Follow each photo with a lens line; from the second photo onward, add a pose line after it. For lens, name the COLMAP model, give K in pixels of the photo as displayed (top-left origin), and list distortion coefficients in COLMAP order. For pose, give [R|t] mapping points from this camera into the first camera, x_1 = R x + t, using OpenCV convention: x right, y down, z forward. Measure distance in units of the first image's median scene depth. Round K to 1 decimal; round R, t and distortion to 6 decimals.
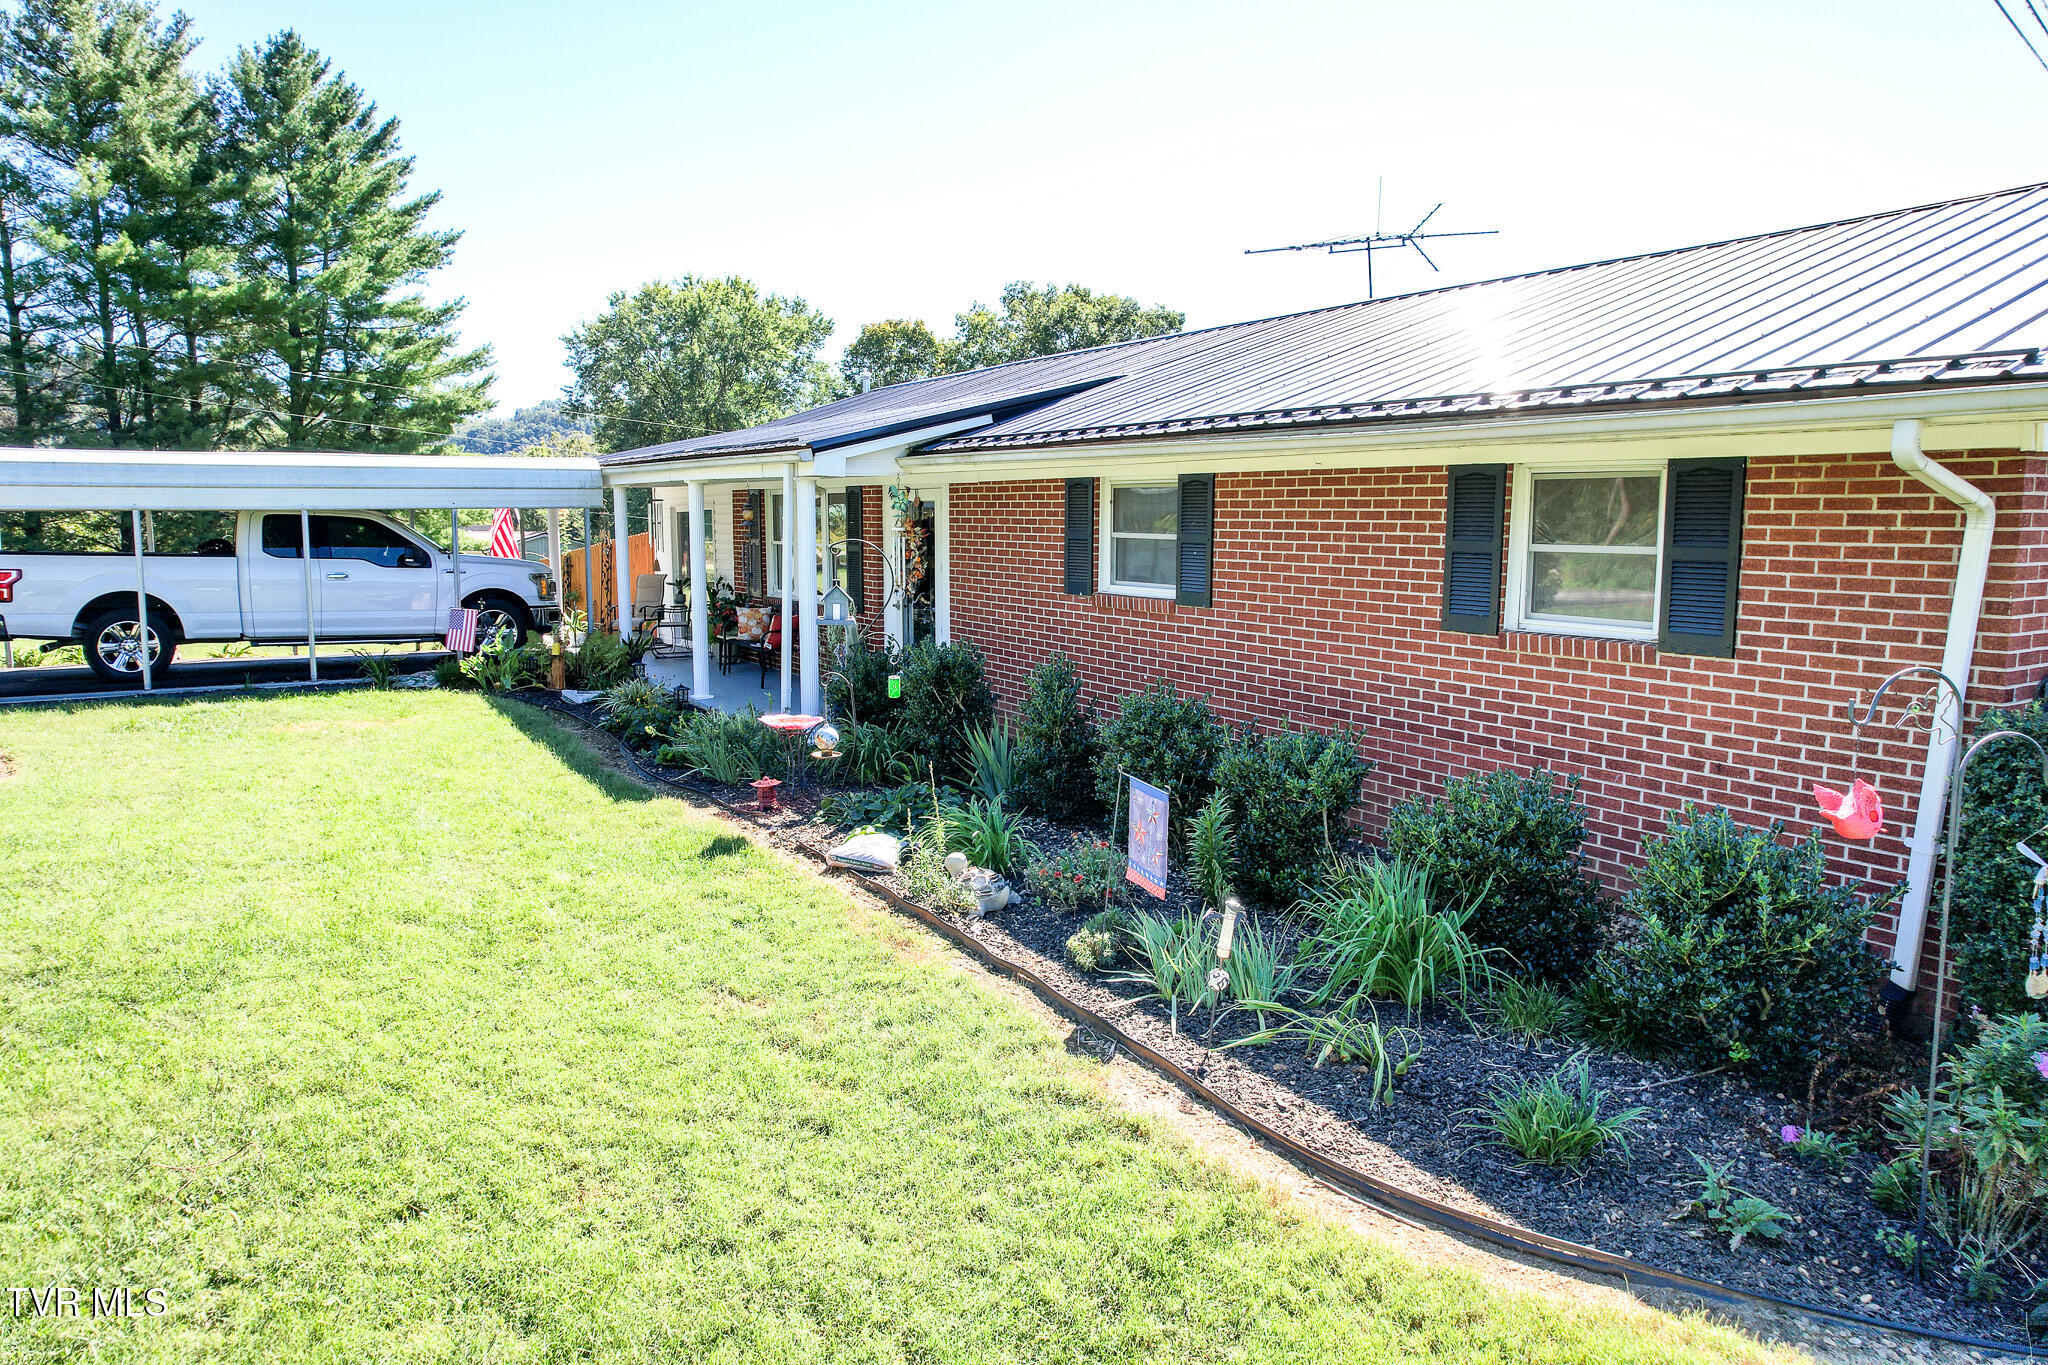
lens RADIAL K [[1308.0, 0, 1019.5], [0, 1308.0, 683.1], [0, 0, 1]] dist [-0.070756, 0.060044]
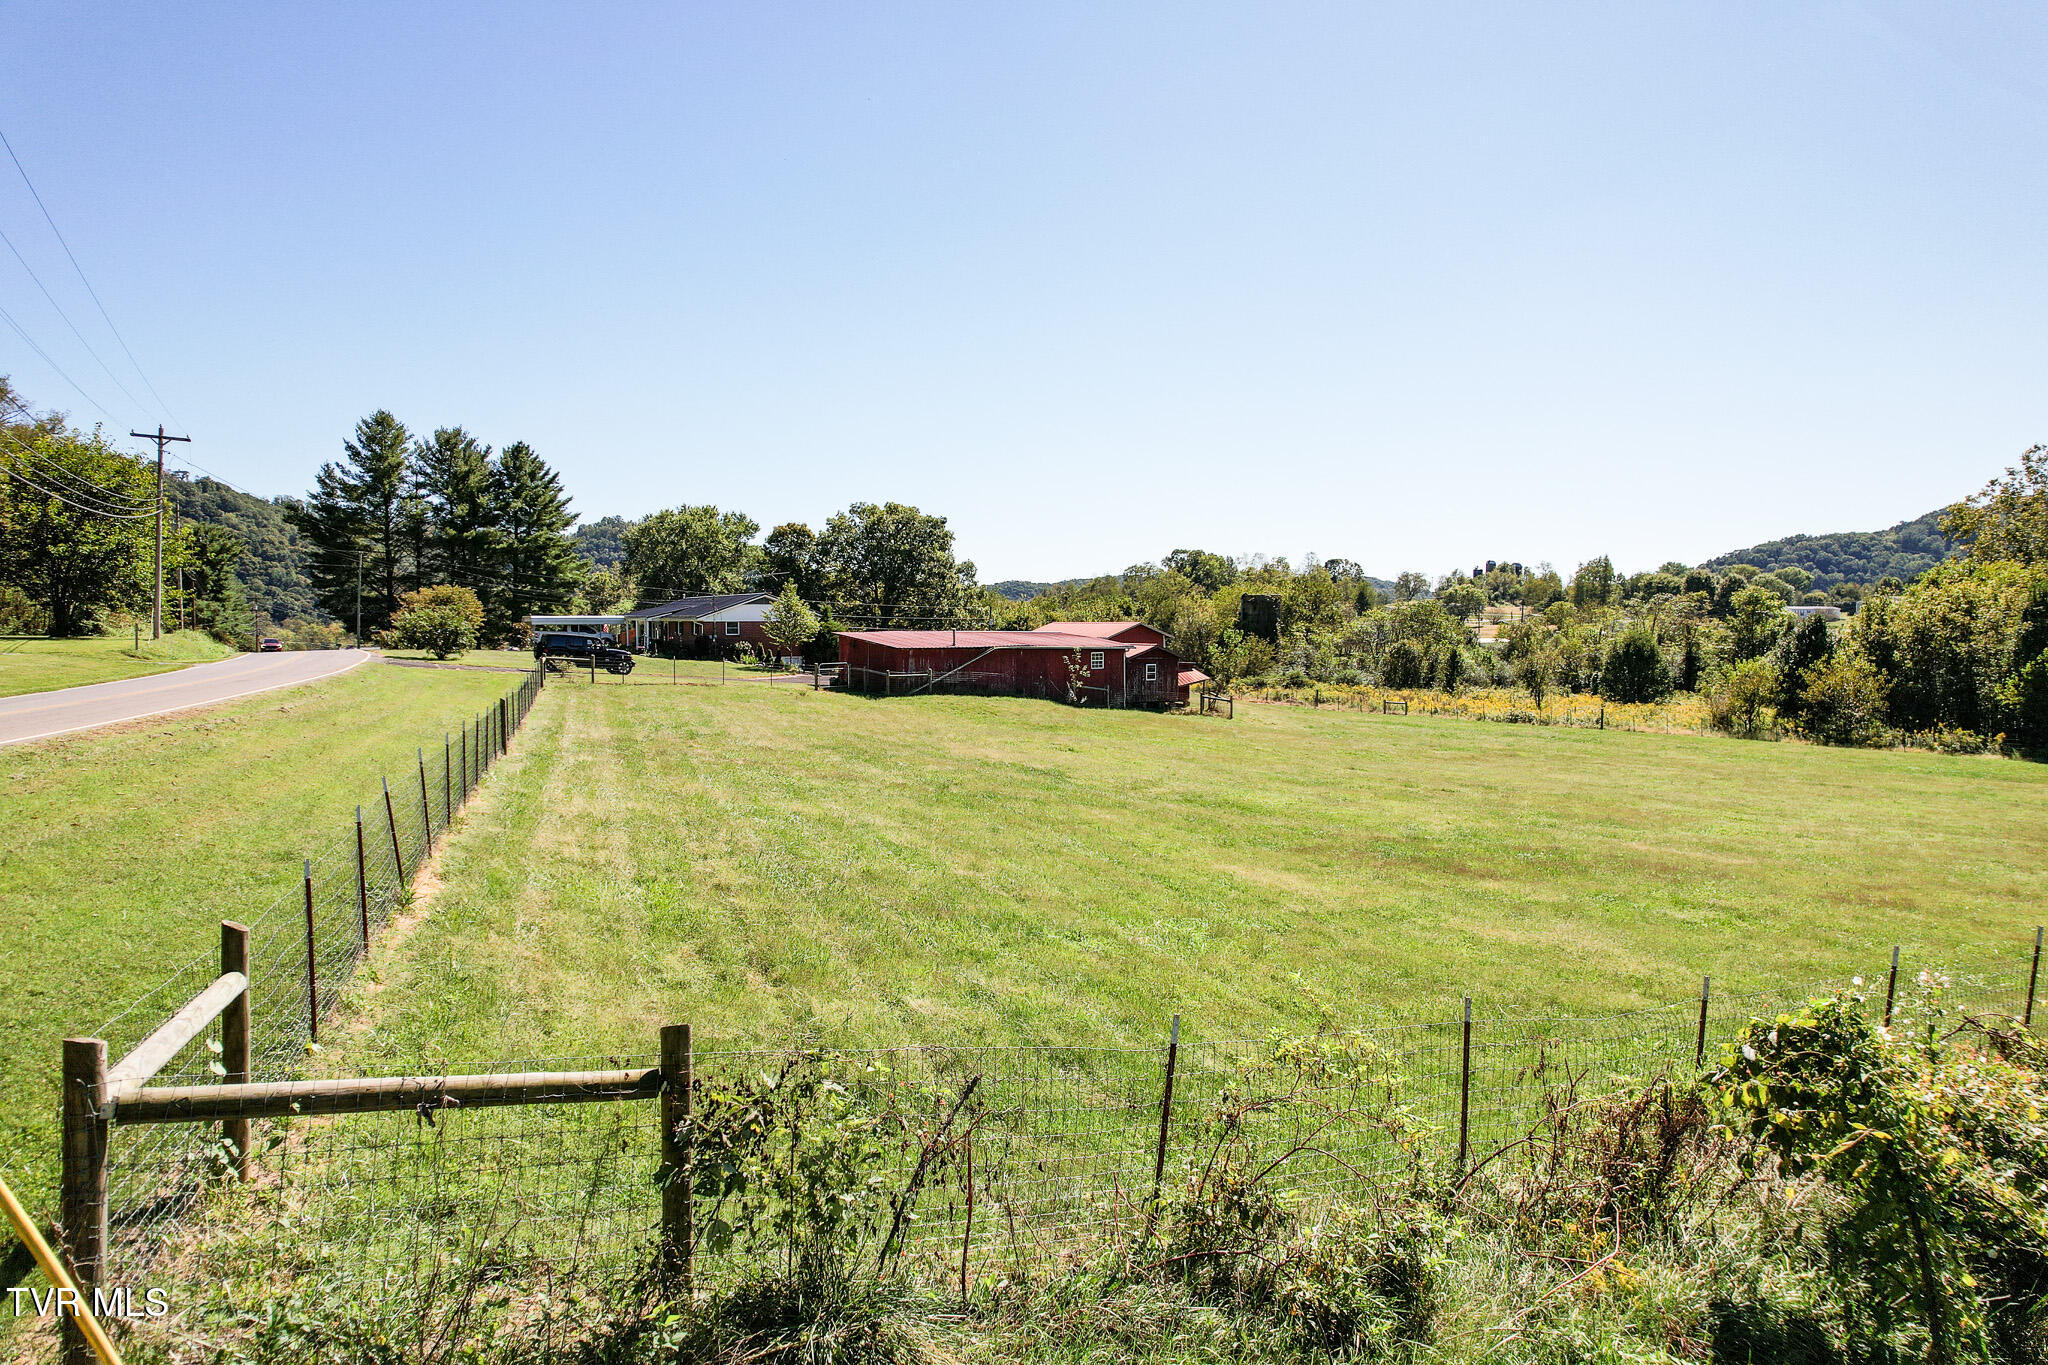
lens RADIAL K [[1308.0, 0, 1023.0], [0, 1308.0, 689.6], [0, 0, 1]] dist [-0.070756, 0.060044]
pose [[0.999105, 0.003252, -0.042183, 0.362420], [-0.006474, 0.997050, -0.076480, 0.124605], [0.041810, 0.076684, 0.996178, -0.984284]]
